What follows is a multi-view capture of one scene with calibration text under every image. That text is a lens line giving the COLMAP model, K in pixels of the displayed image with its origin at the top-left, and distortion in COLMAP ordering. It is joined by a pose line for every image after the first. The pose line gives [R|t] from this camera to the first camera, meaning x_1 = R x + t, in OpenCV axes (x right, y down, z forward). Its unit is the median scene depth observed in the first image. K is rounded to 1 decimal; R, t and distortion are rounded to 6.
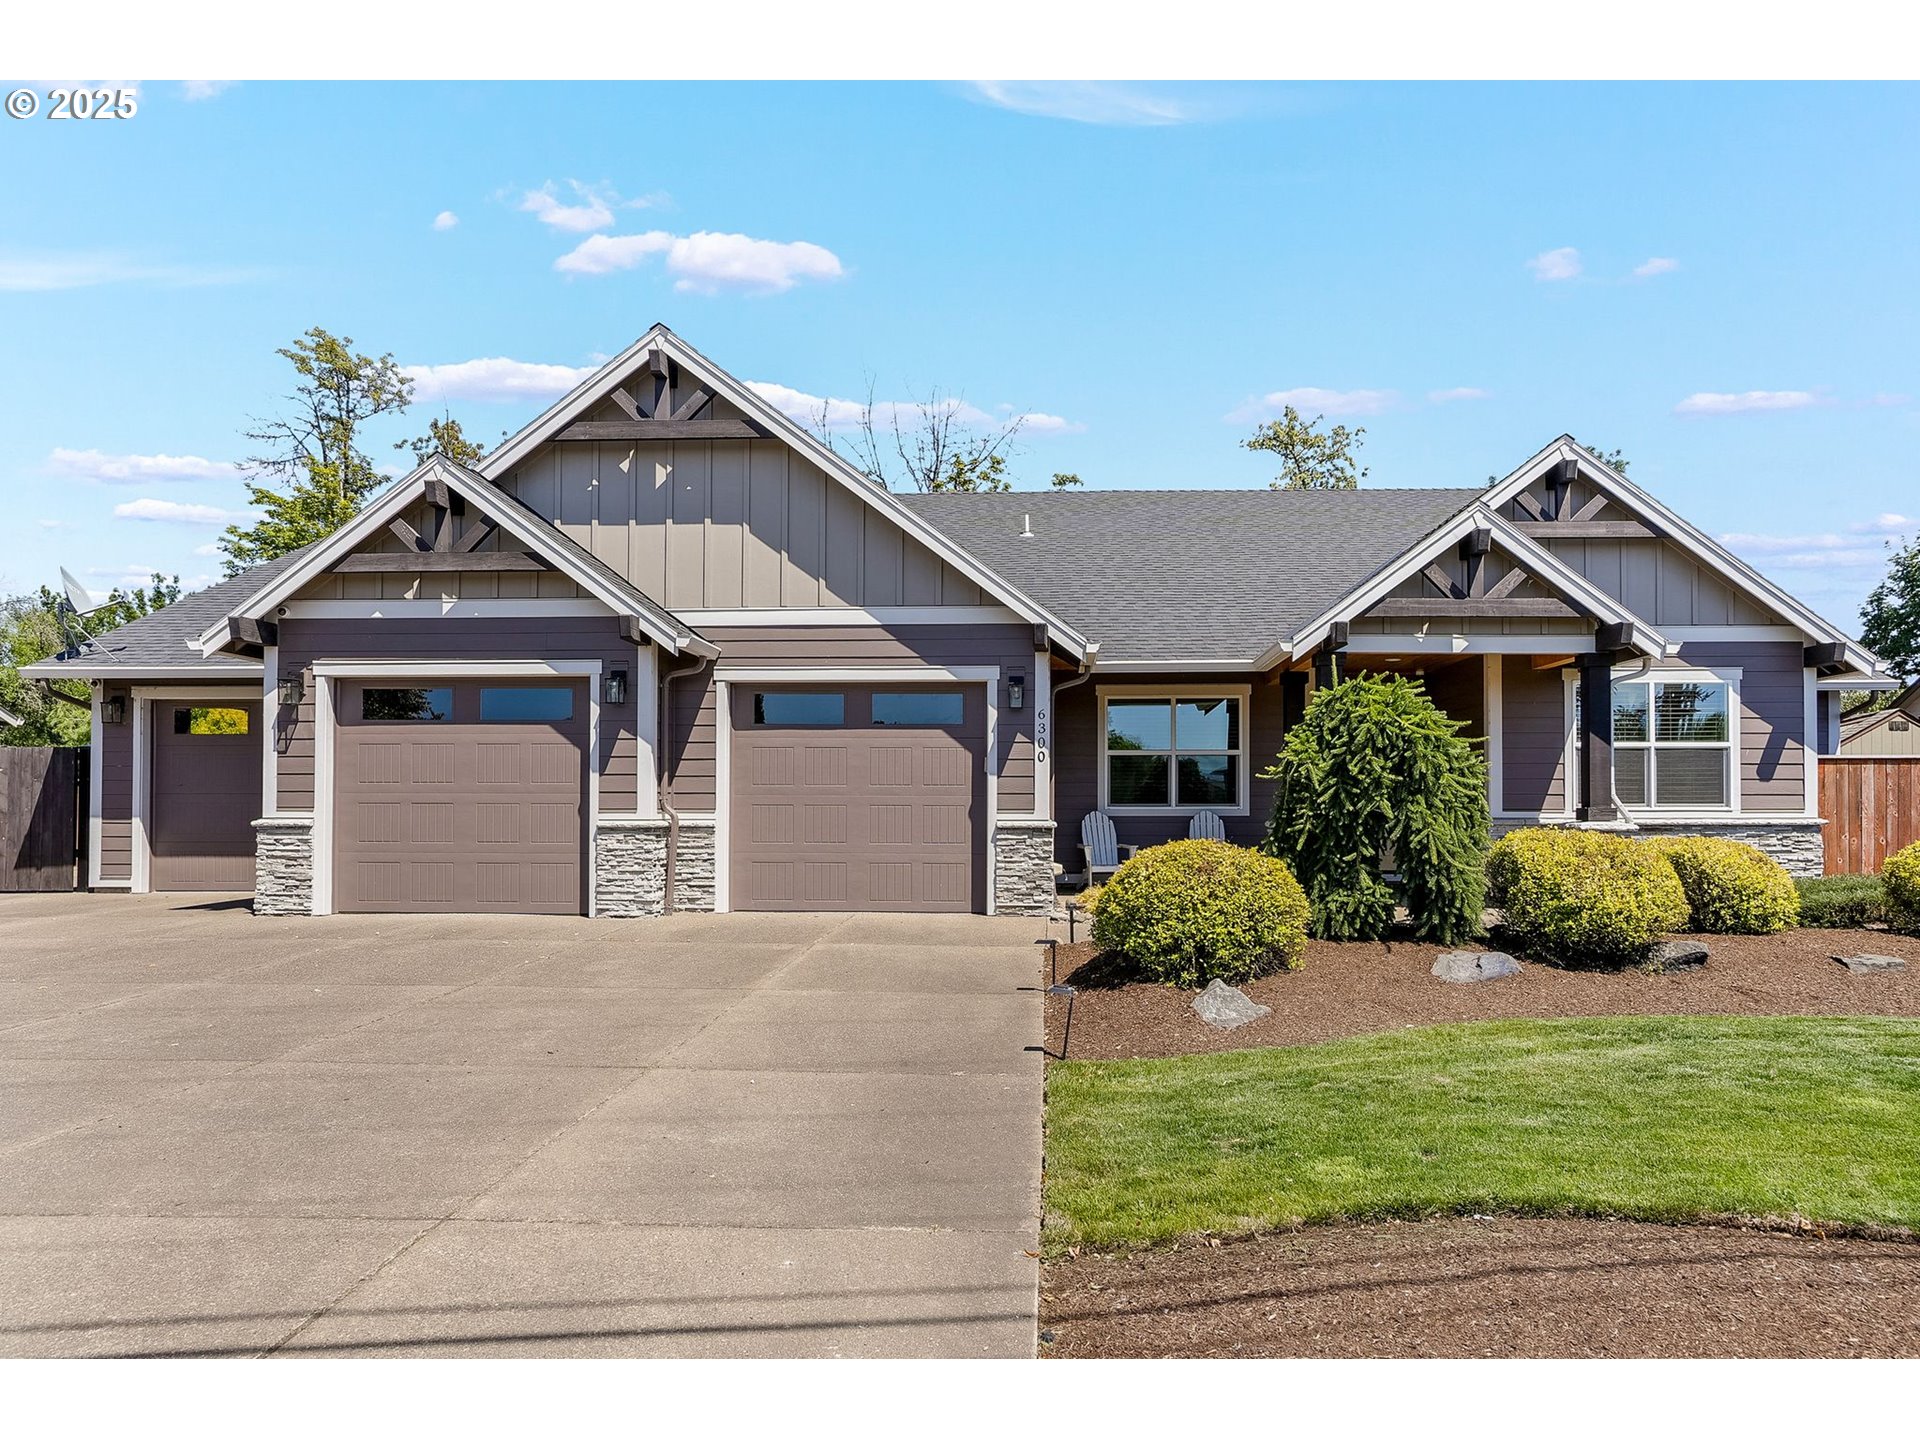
lens RADIAL K [[1181.7, 0, 1002.2], [0, 1181.7, 788.1], [0, 0, 1]] dist [-0.002651, 0.002617]
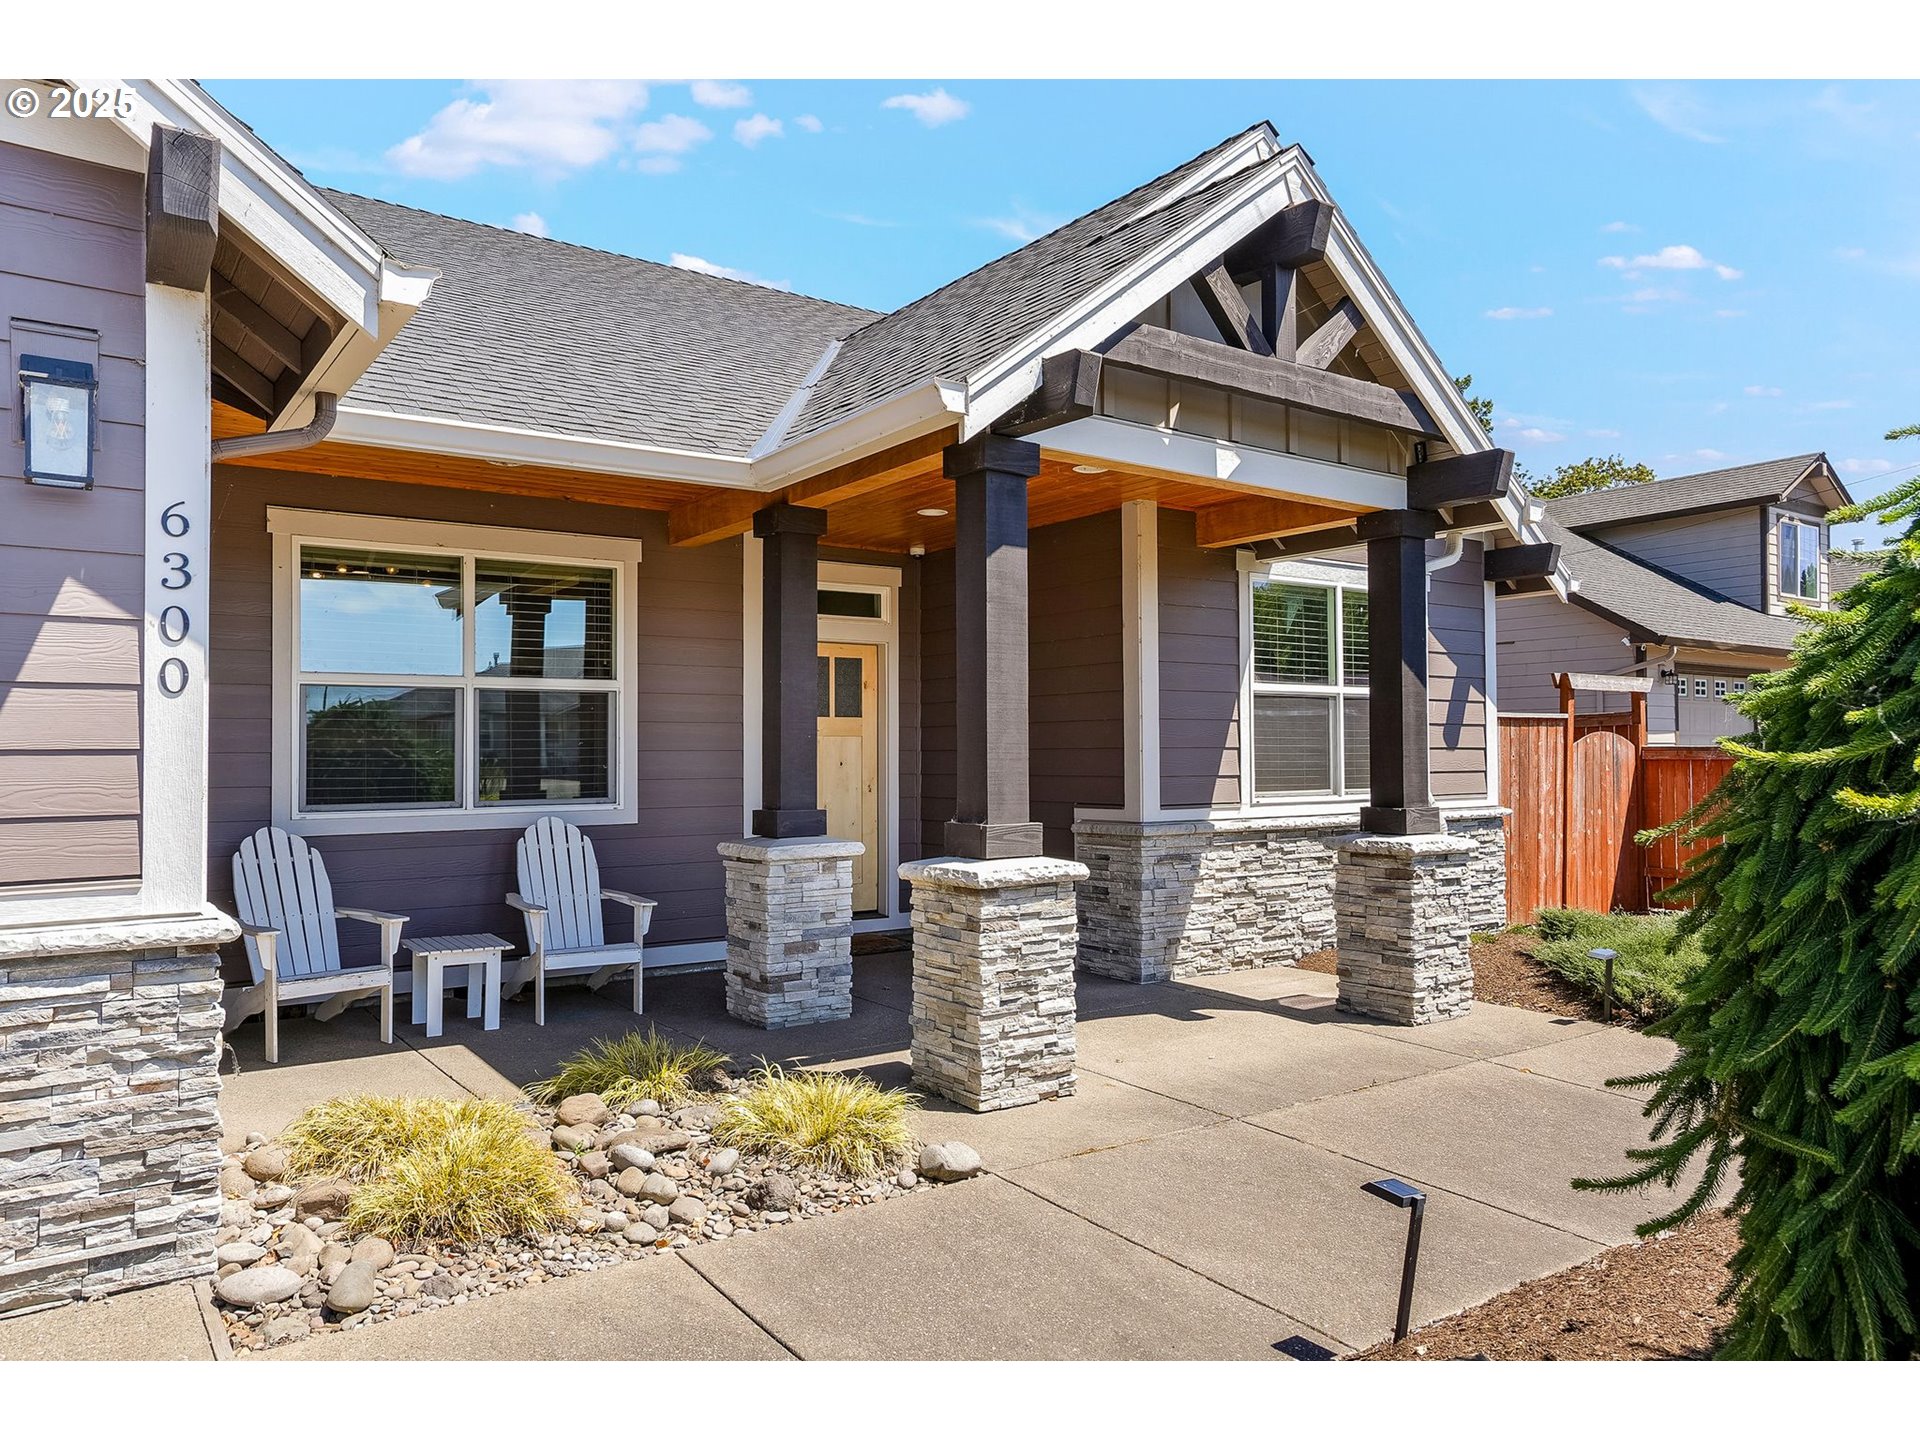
lens RADIAL K [[1317.9, 0, 967.3], [0, 1317.9, 721.8], [0, 0, 1]] dist [0.005837, 0.007143]
pose [[0.789720, 0.010636, 0.613375, -0.008249], [-0.003235, 0.999908, -0.013174, -0.012618], [-0.613459, 0.008419, 0.789682, 0.645772]]
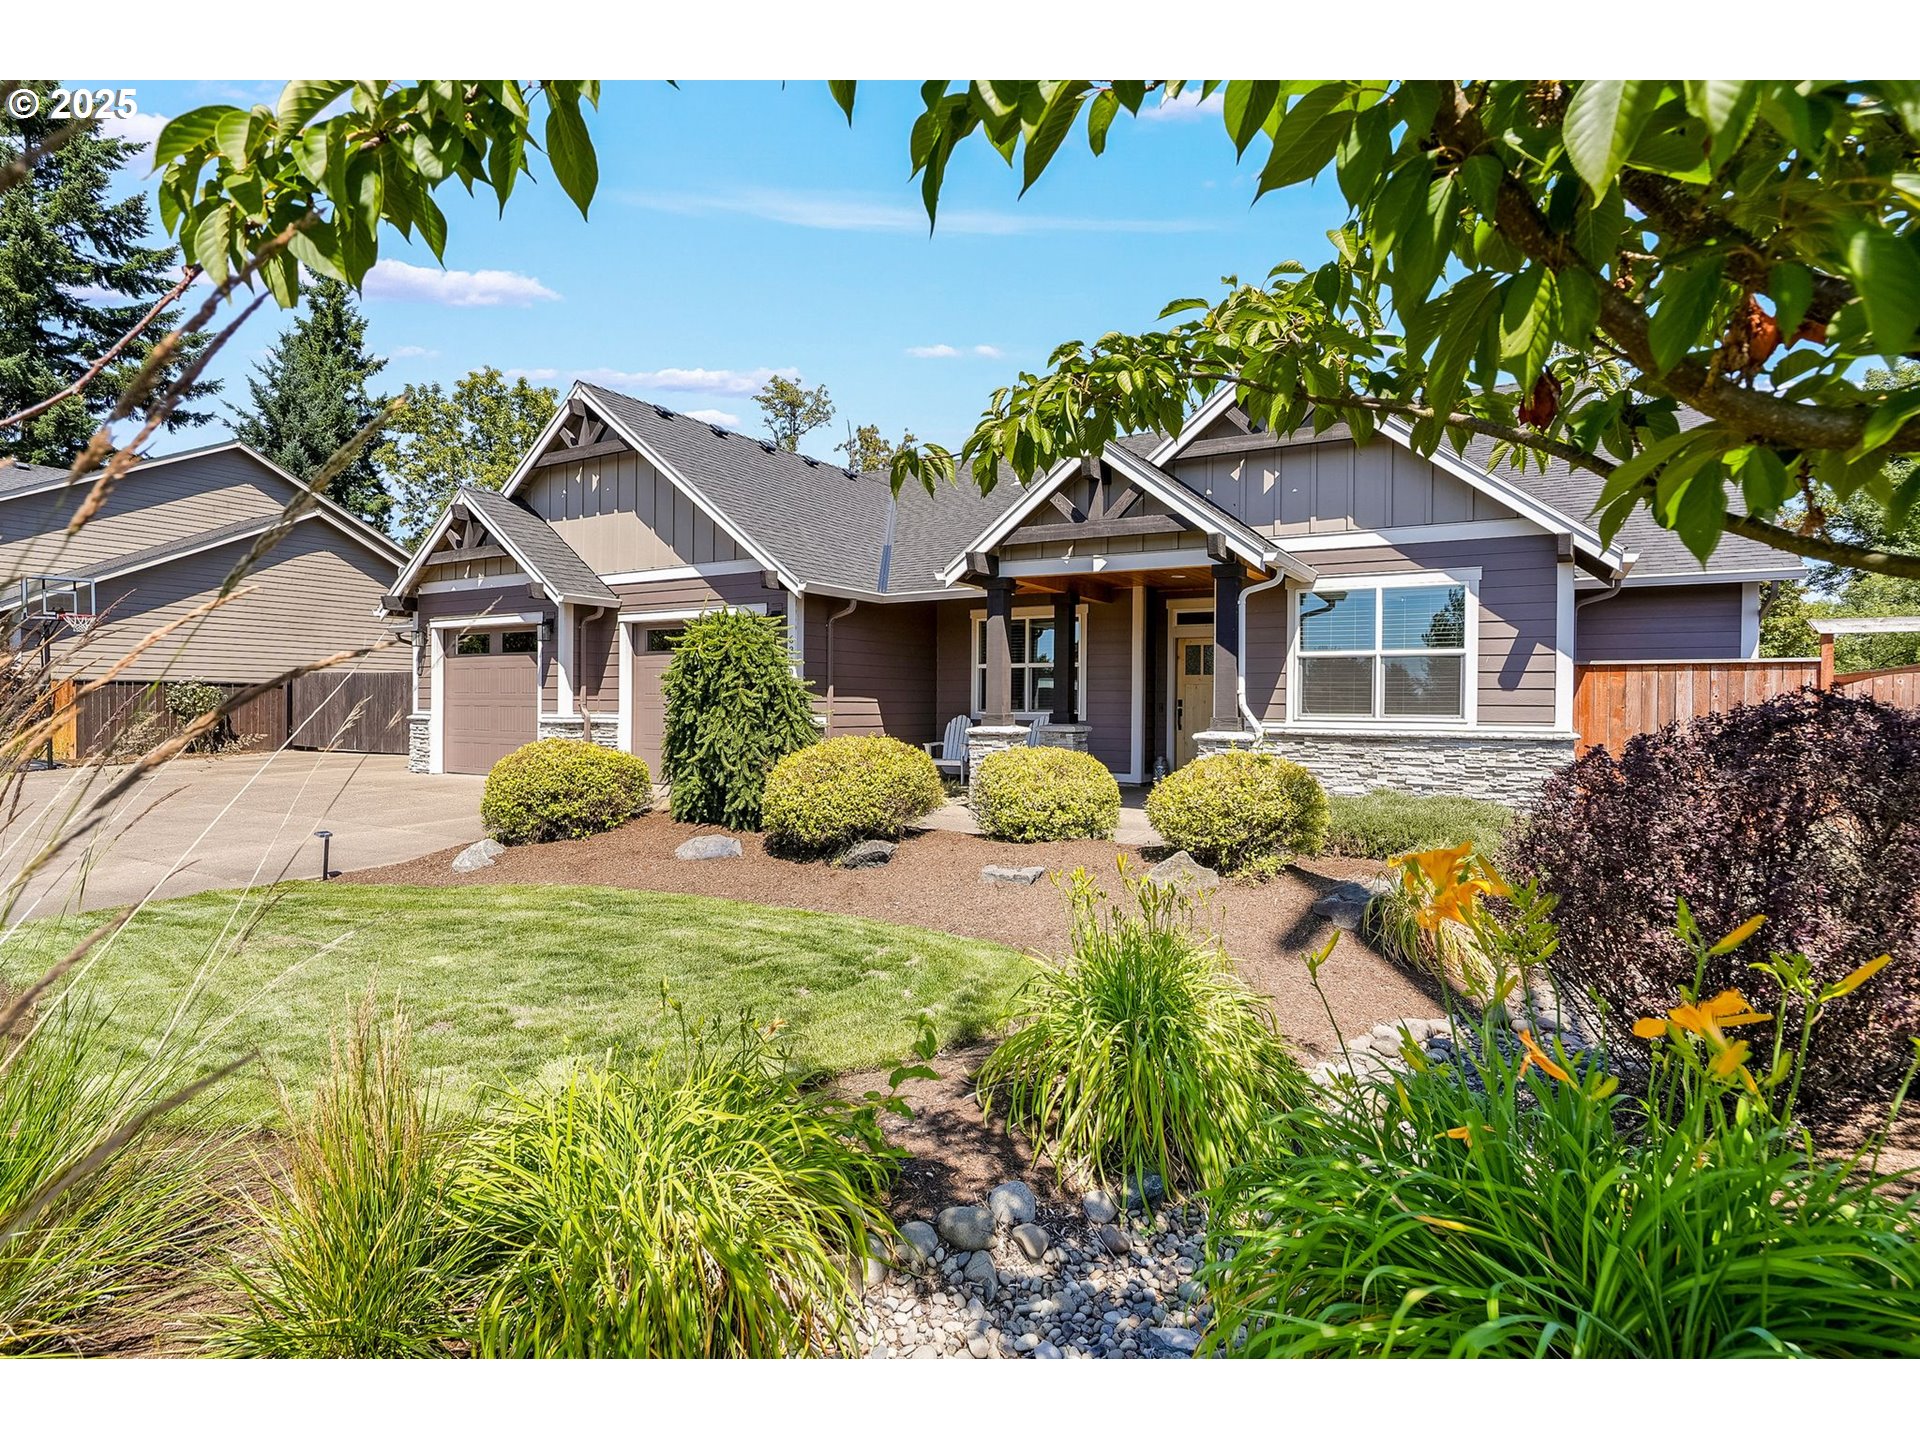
lens RADIAL K [[977.7, 0, 963.1], [0, 977.7, 722.8], [0, 0, 1]] dist [-0.019492, 0.012612]
pose [[0.875887, 0.014907, -0.482286, 0.699531], [0.001320, 0.999445, 0.033291, -0.007148], [0.482514, -0.029796, 0.875381, 0.156881]]
